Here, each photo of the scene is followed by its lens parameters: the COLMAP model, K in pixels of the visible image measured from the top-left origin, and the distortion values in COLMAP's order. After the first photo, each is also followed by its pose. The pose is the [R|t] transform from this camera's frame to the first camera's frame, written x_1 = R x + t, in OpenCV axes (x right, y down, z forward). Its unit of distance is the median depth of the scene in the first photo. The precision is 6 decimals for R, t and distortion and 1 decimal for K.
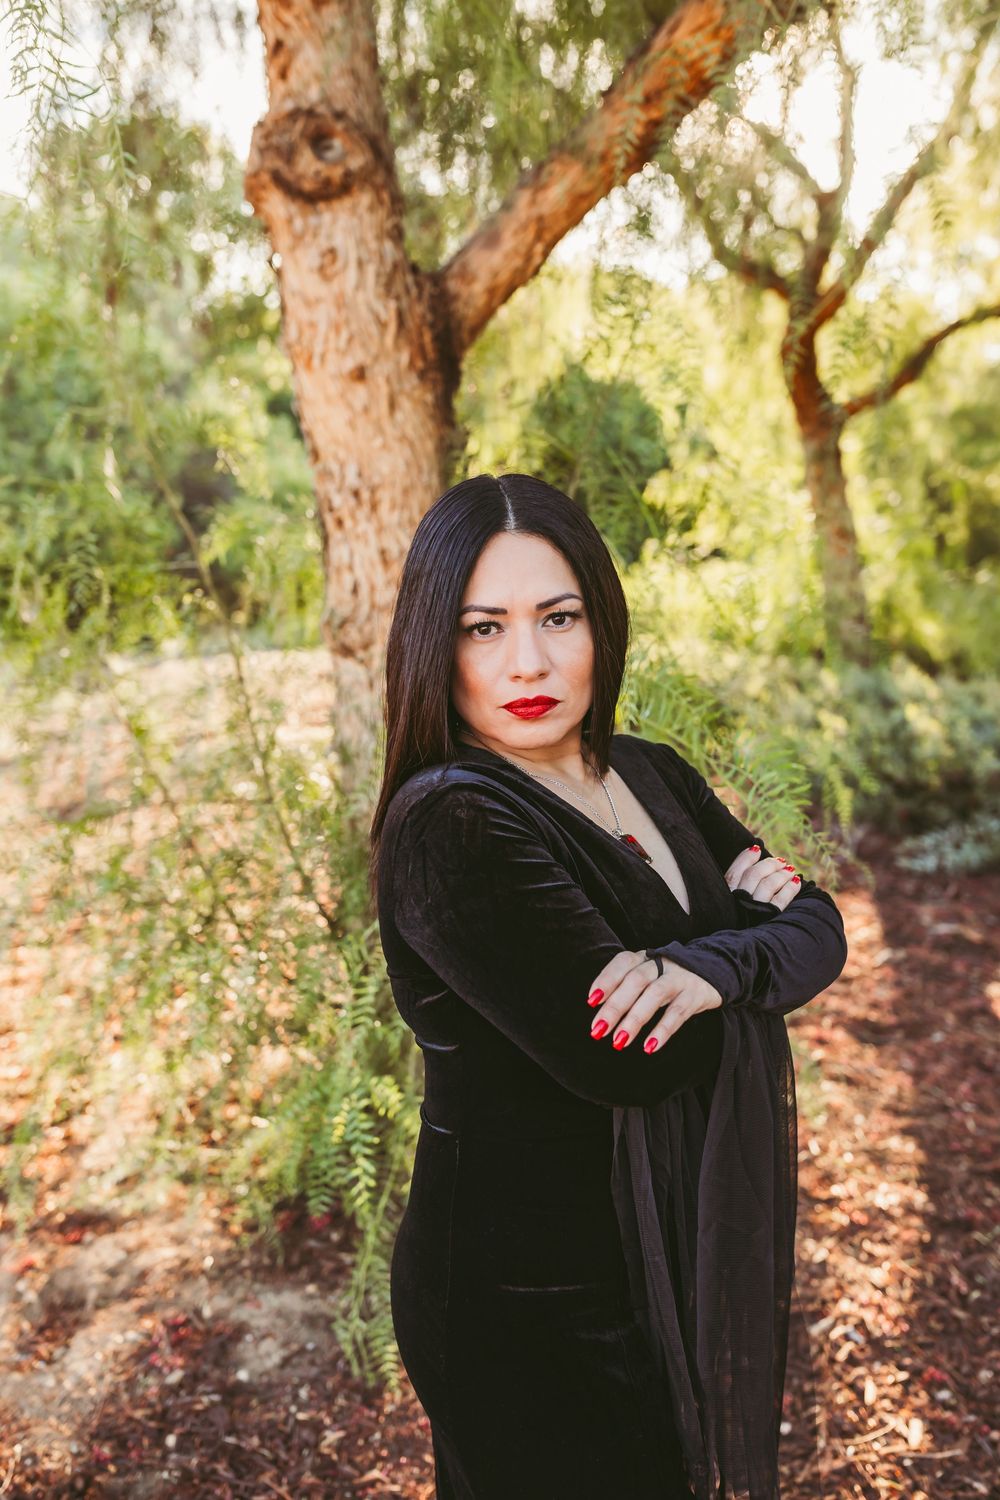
lens RADIAL K [[1417.6, 0, 512.0], [0, 1417.6, 741.6], [0, 0, 1]] dist [0.011319, -0.009646]
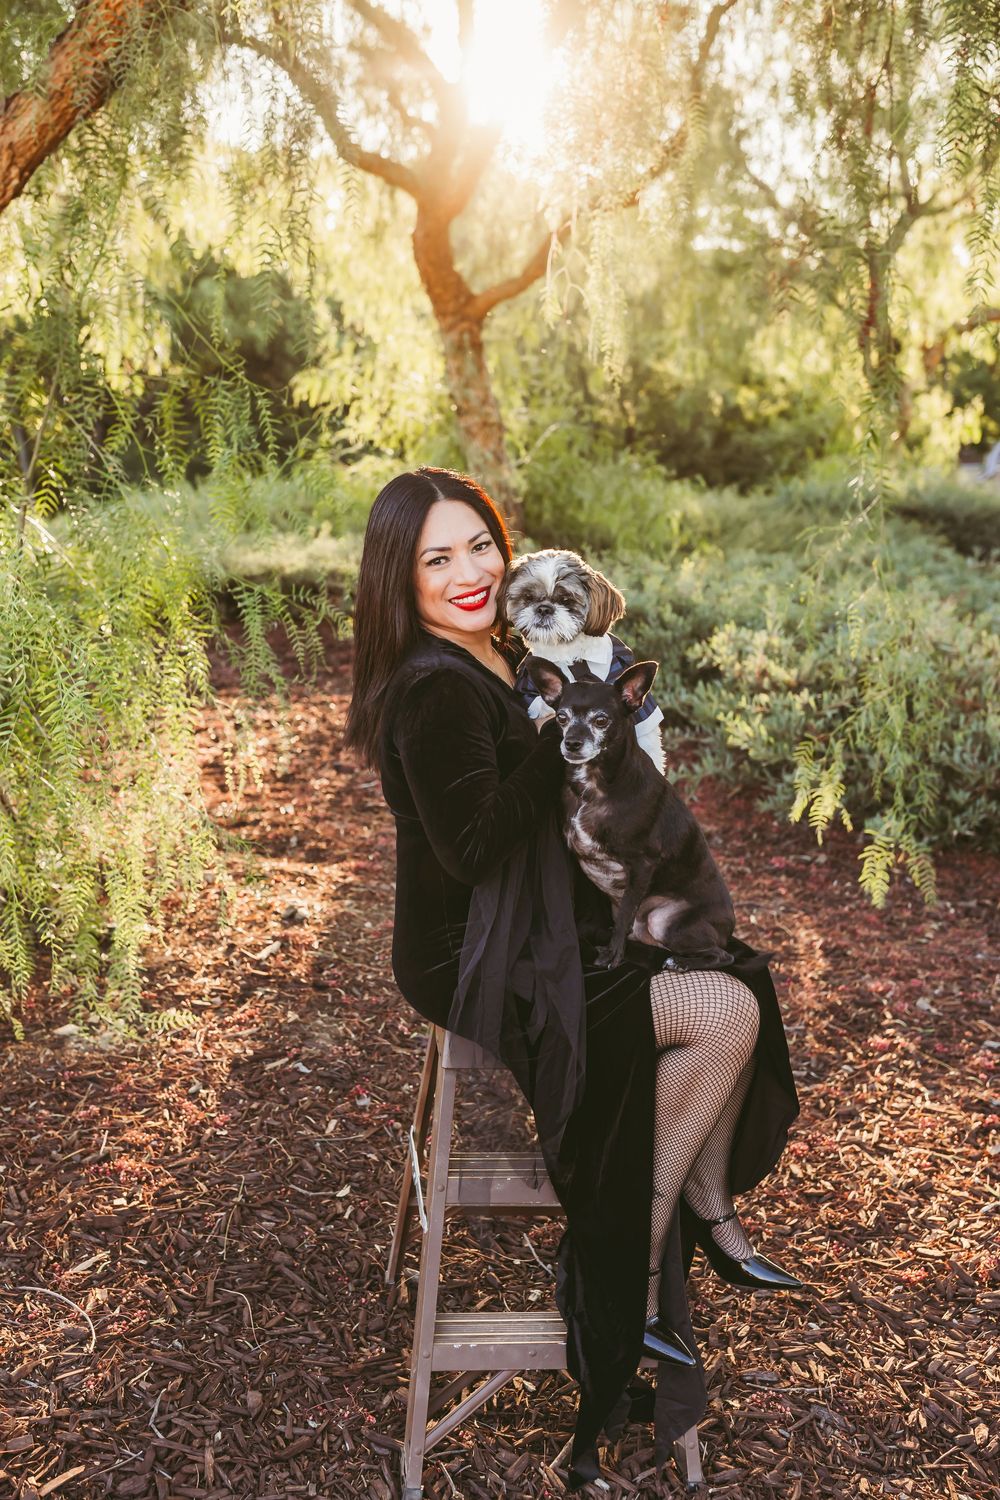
lens RADIAL K [[1519.5, 0, 454.2], [0, 1519.5, 695.3], [0, 0, 1]] dist [0.006142, -0.005409]
pose [[0.988214, -0.056541, 0.142253, 0.171003], [0.053181, 0.998211, 0.027319, 0.056679], [-0.143543, -0.019432, 0.989453, -0.264303]]
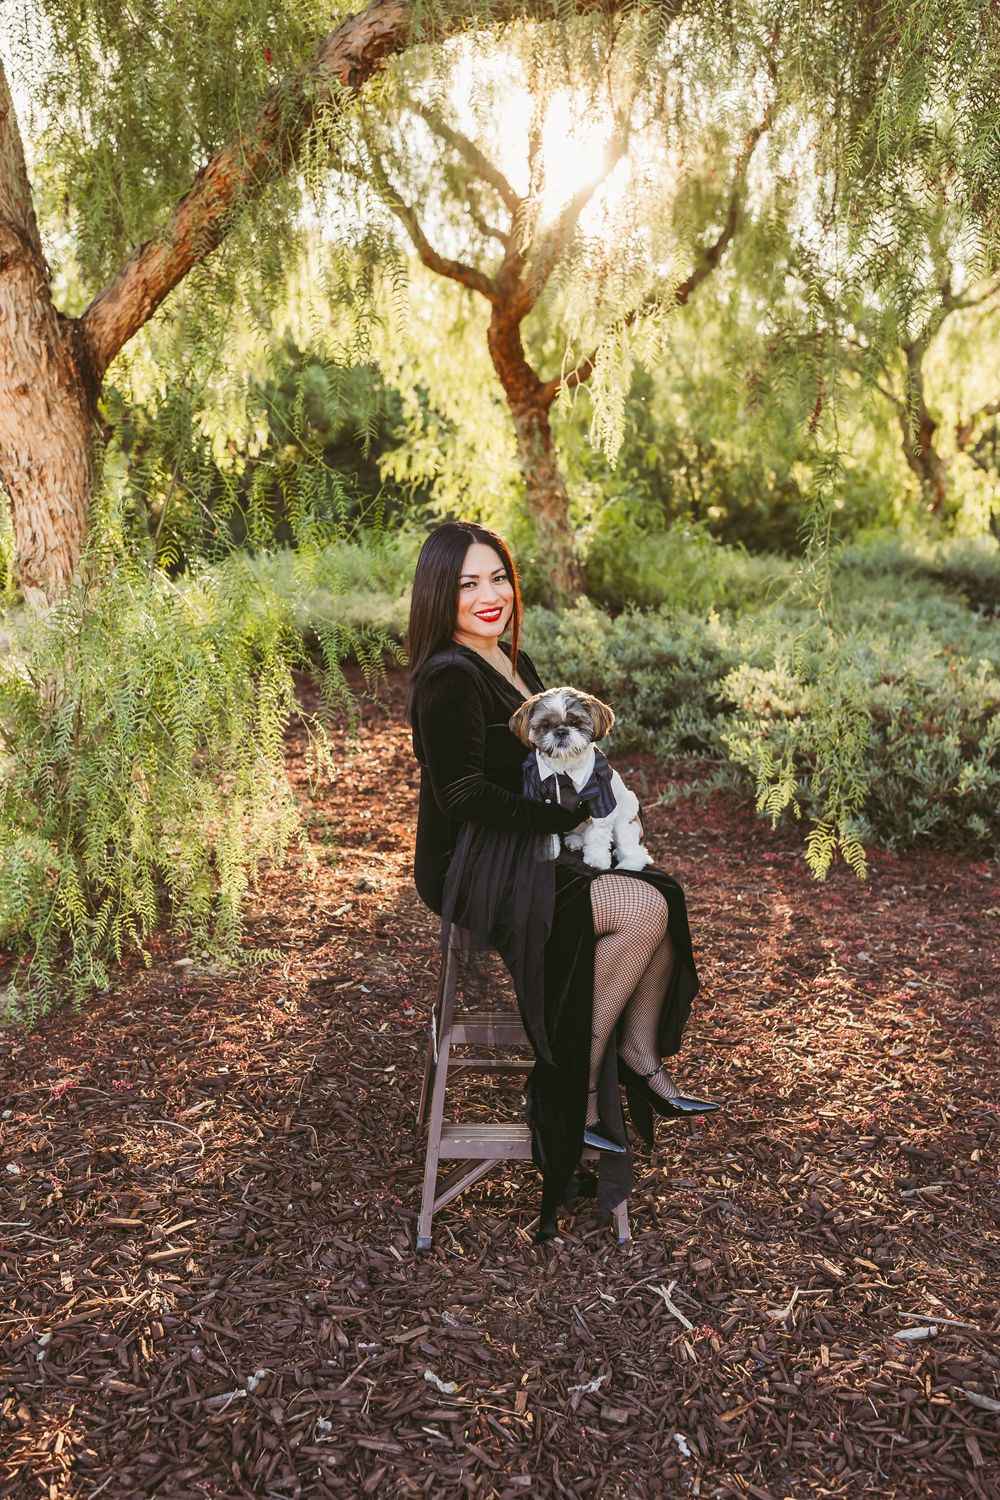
lens RADIAL K [[1420.5, 0, 502.7], [0, 1420.5, 739.6], [0, 0, 1]] dist [0.002978, -0.011283]
pose [[0.992095, -0.052960, 0.113763, 0.193773], [0.051312, 0.998532, 0.017365, 0.099699], [-0.114516, -0.011390, 0.993356, -0.510050]]
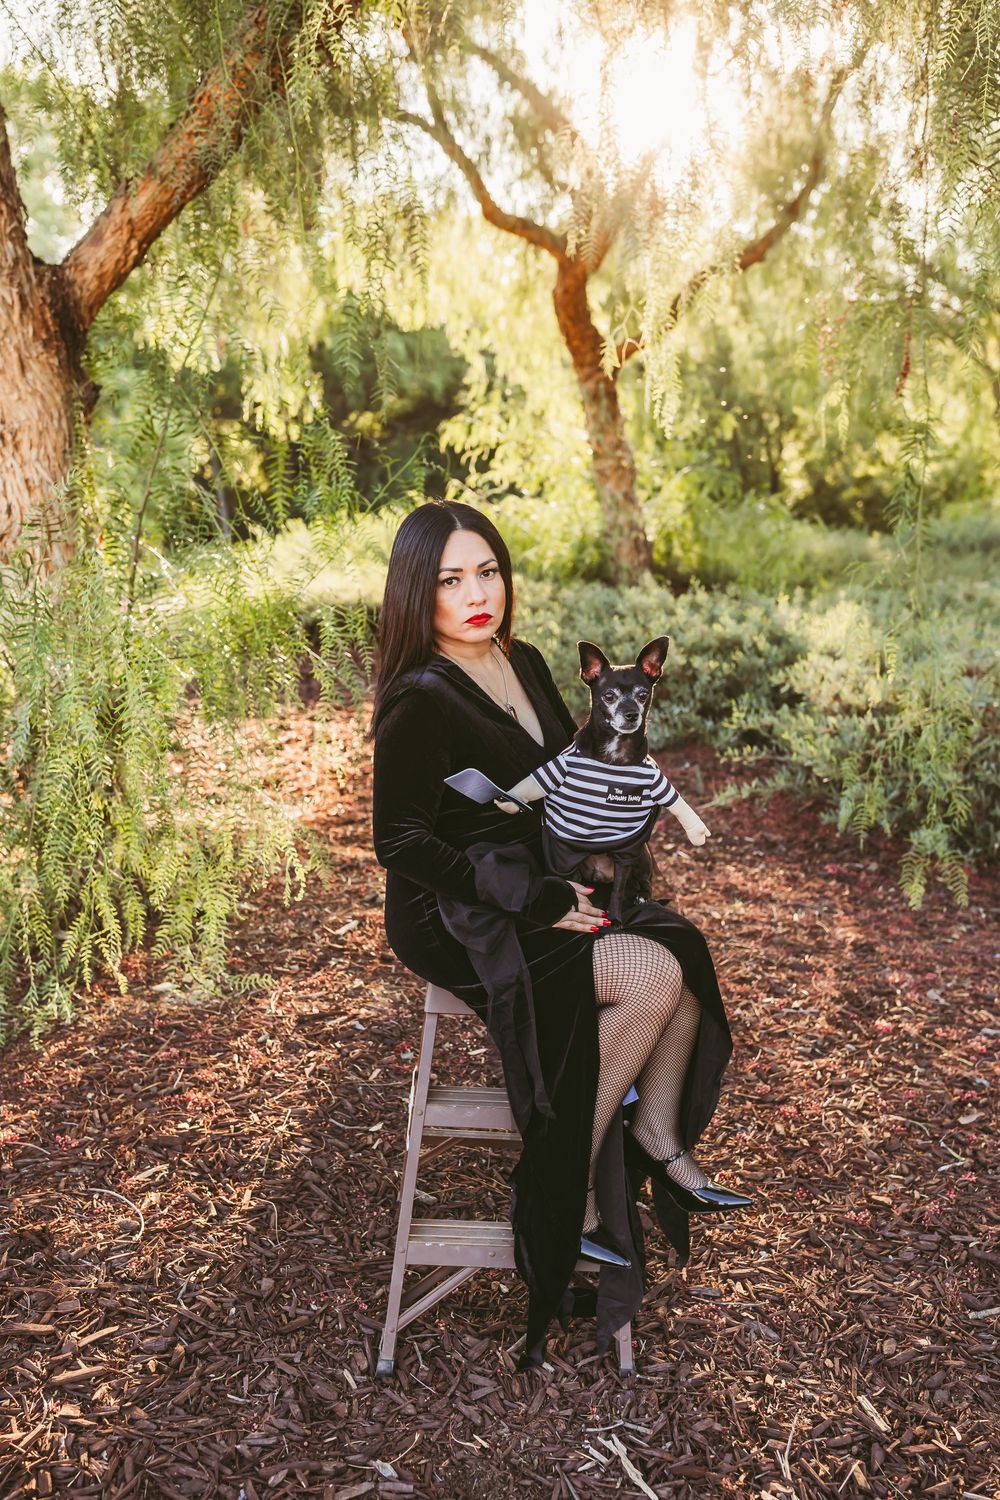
lens RADIAL K [[1419.2, 0, 500.0], [0, 1419.2, 750.0], [0, 0, 1]] dist [0.006035, -0.005605]
pose [[0.997628, -0.039015, 0.056717, 0.264379], [0.036591, 0.998398, 0.043165, 0.074031], [-0.058310, -0.040987, 0.997457, -0.344948]]
